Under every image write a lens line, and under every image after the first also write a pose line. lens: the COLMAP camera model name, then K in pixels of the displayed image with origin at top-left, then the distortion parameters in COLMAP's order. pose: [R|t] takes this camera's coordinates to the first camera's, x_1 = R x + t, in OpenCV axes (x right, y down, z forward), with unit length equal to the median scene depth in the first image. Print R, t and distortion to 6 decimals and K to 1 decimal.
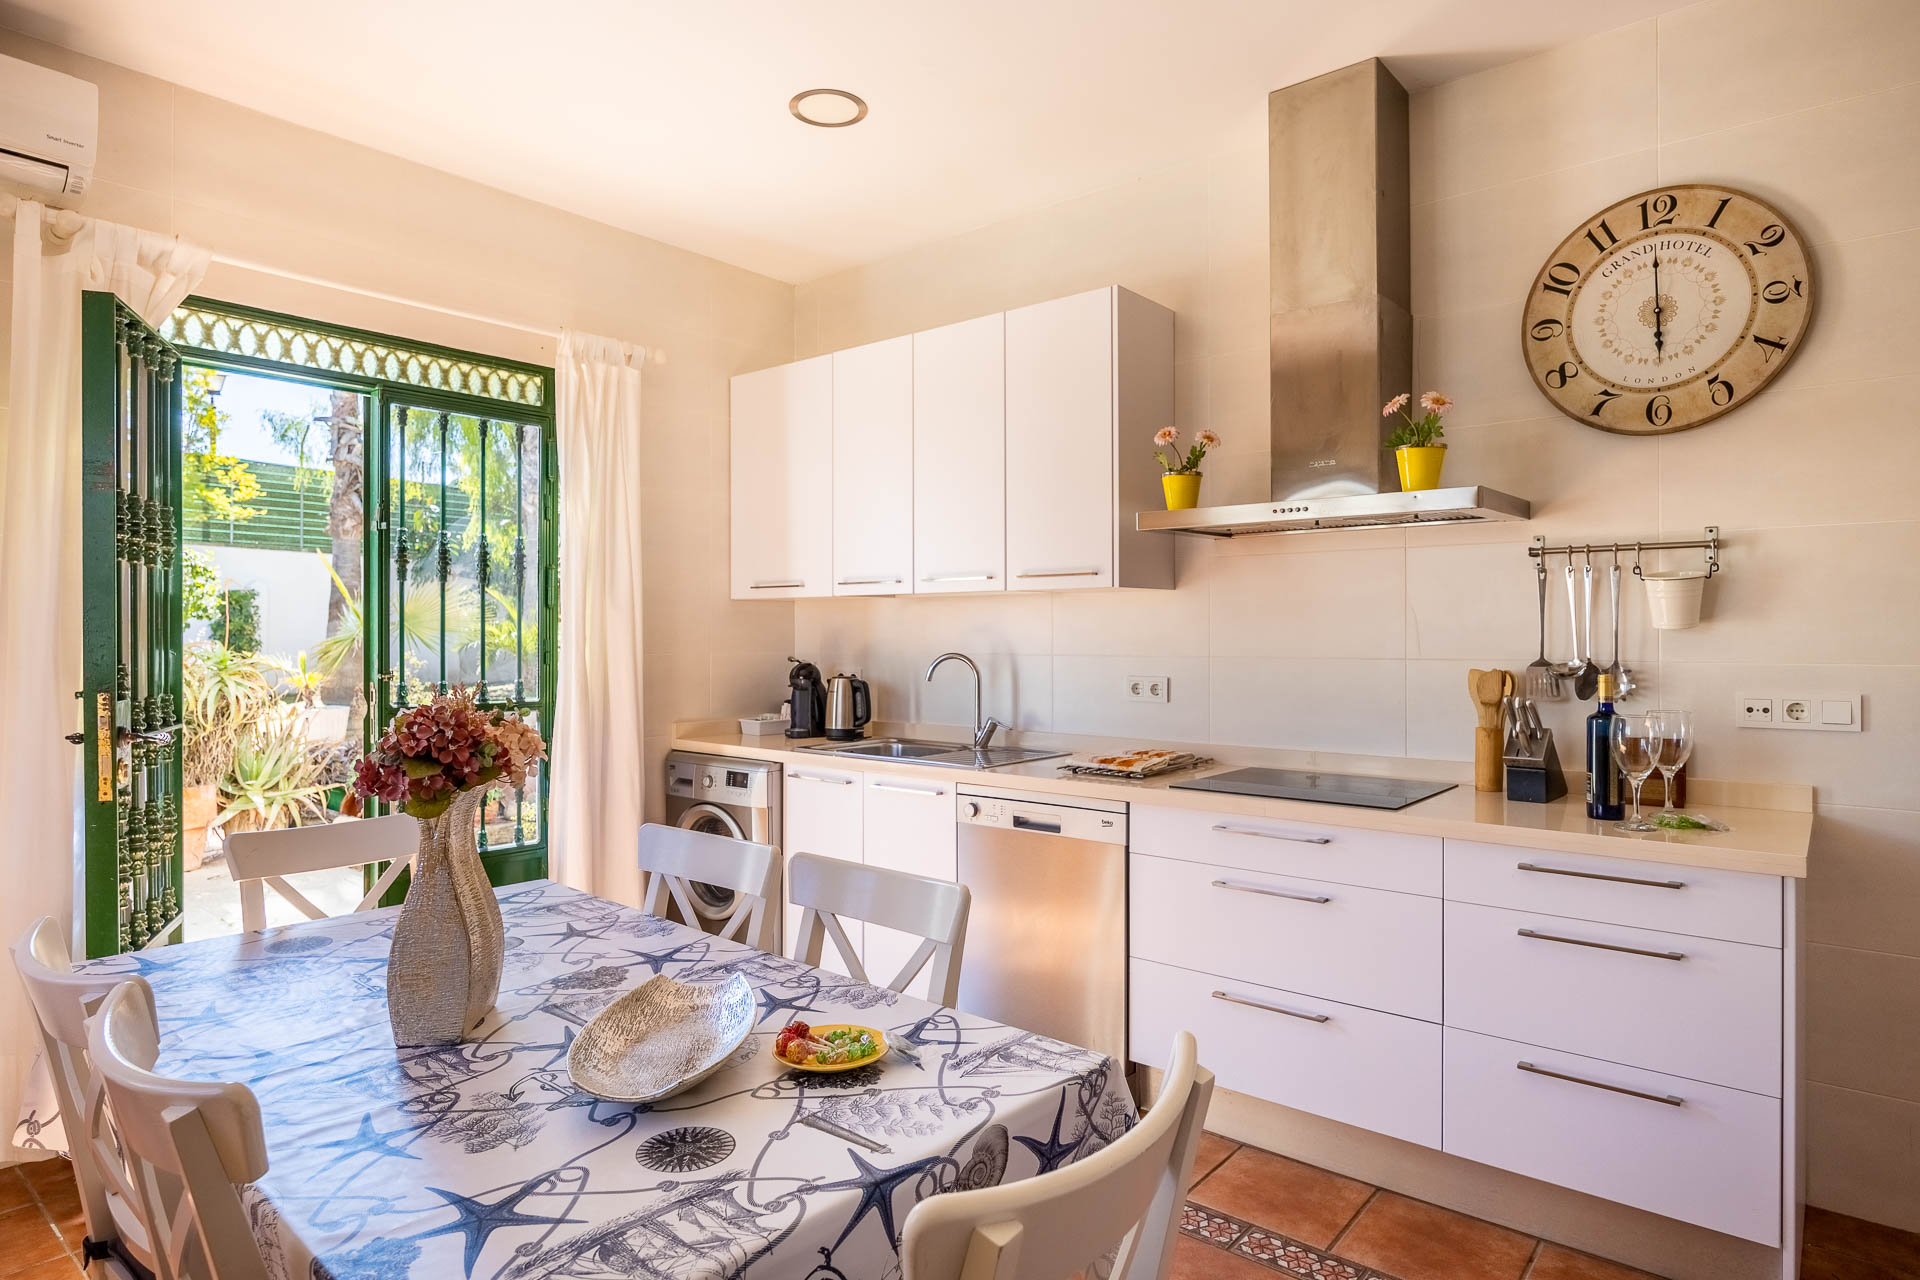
lens RADIAL K [[1069.3, 0, 960.0], [0, 1069.3, 640.0], [0, 0, 1]] dist [-0.000622, 0.000090]
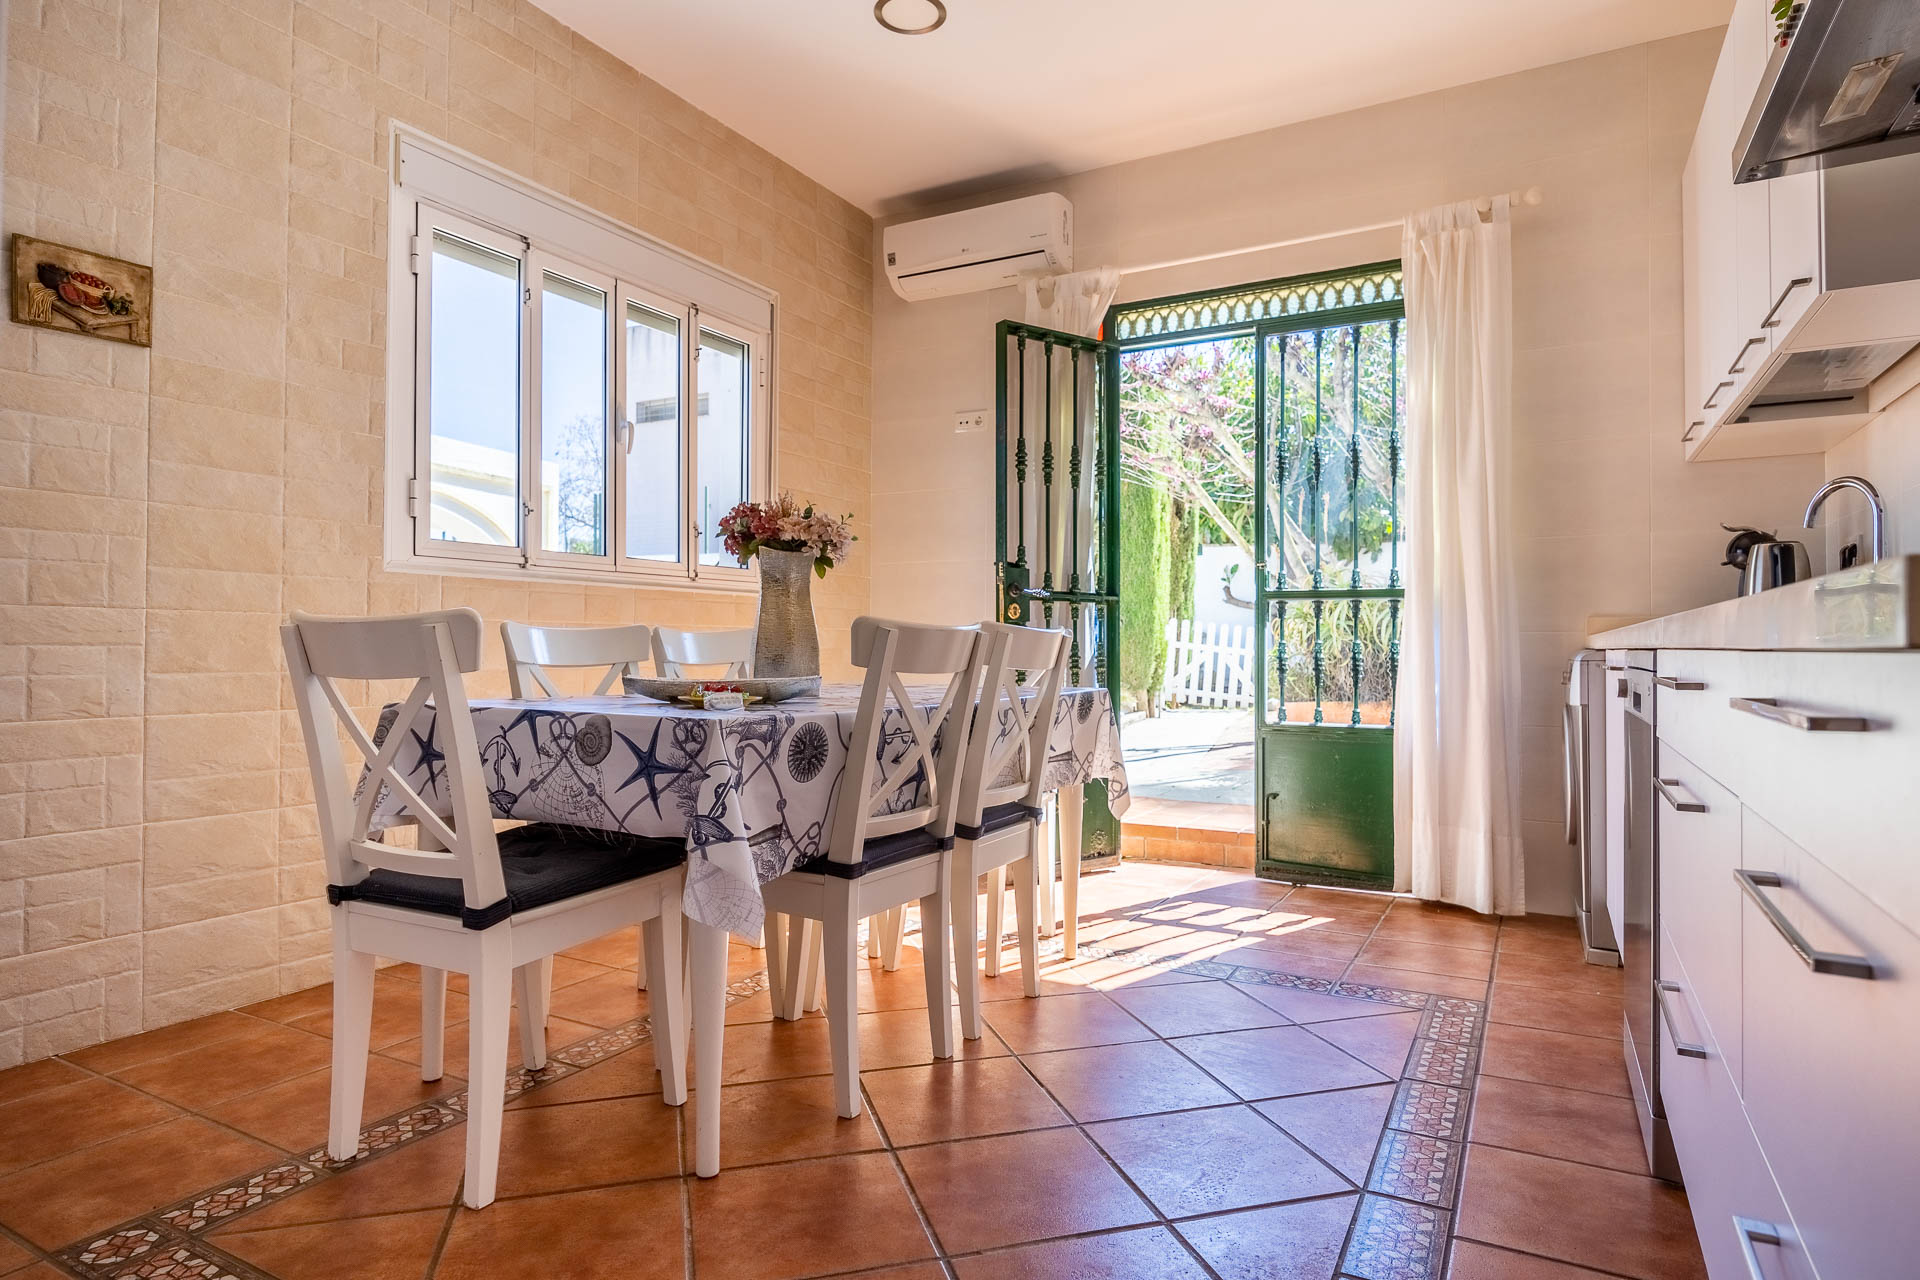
lens RADIAL K [[1069.3, 0, 960.0], [0, 1069.3, 640.0], [0, 0, 1]] dist [-0.000622, 0.000090]
pose [[0.187912, -0.007173, -0.982160, 0.627357], [-0.006839, 0.999940, -0.008611, 0.142237], [0.982162, 0.008336, 0.187851, 0.478835]]
